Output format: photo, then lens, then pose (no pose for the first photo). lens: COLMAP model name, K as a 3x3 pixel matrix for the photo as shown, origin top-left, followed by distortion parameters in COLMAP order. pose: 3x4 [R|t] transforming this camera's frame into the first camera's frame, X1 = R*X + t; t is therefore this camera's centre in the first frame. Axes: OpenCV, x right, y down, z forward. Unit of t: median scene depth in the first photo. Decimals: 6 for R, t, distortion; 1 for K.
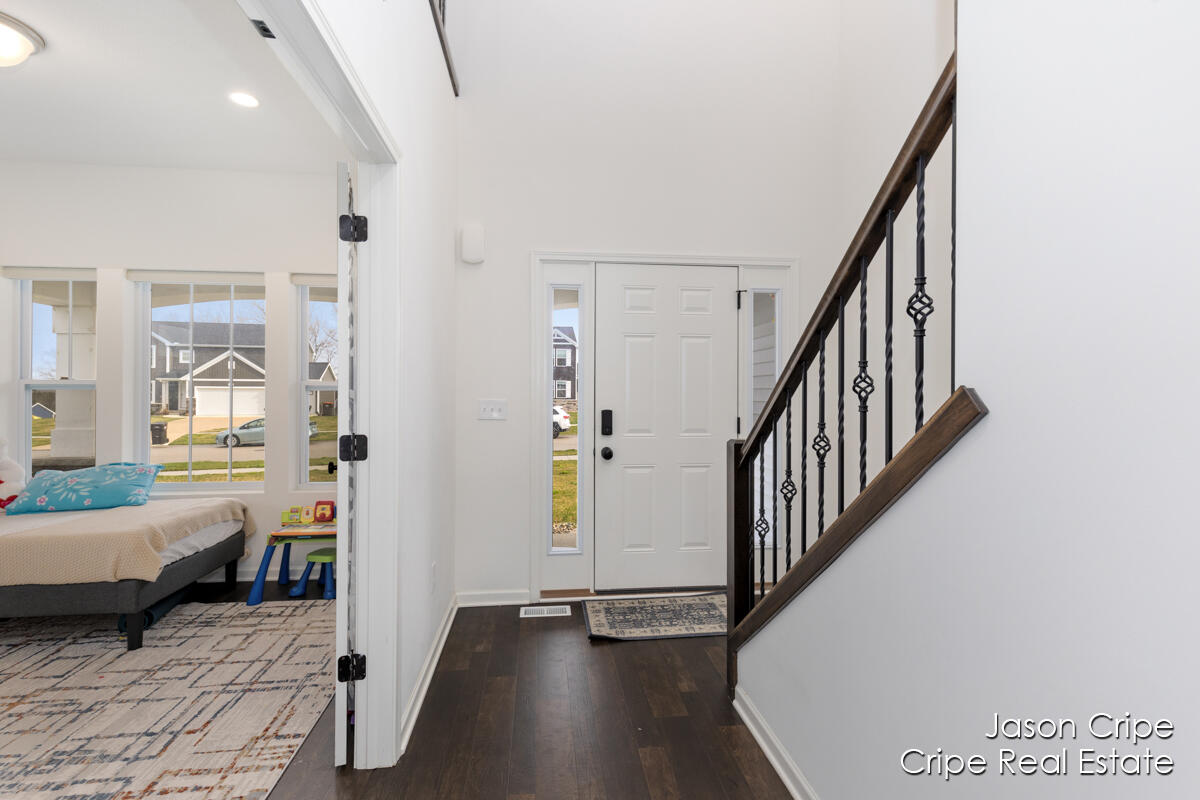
lens RADIAL K [[545.3, 0, 592.9], [0, 545.3, 391.4], [0, 0, 1]] dist [0.007344, -0.000003]
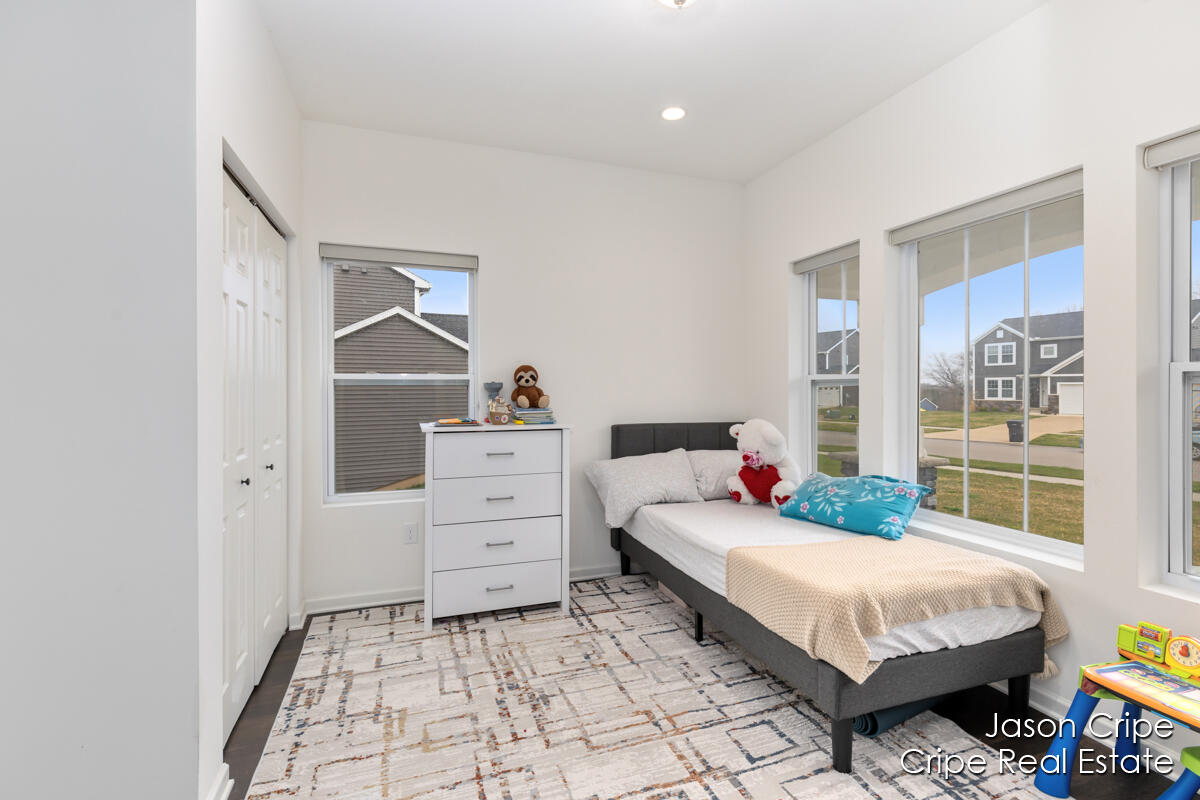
lens RADIAL K [[545.3, 0, 592.9], [0, 545.3, 389.6], [0, 0, 1]] dist [0.007344, -0.000003]
pose [[0.232694, -0.001644, -0.972549, -0.199407], [0.004323, 0.999990, -0.000656, 0.003438], [0.972540, -0.004051, 0.232699, 0.433877]]
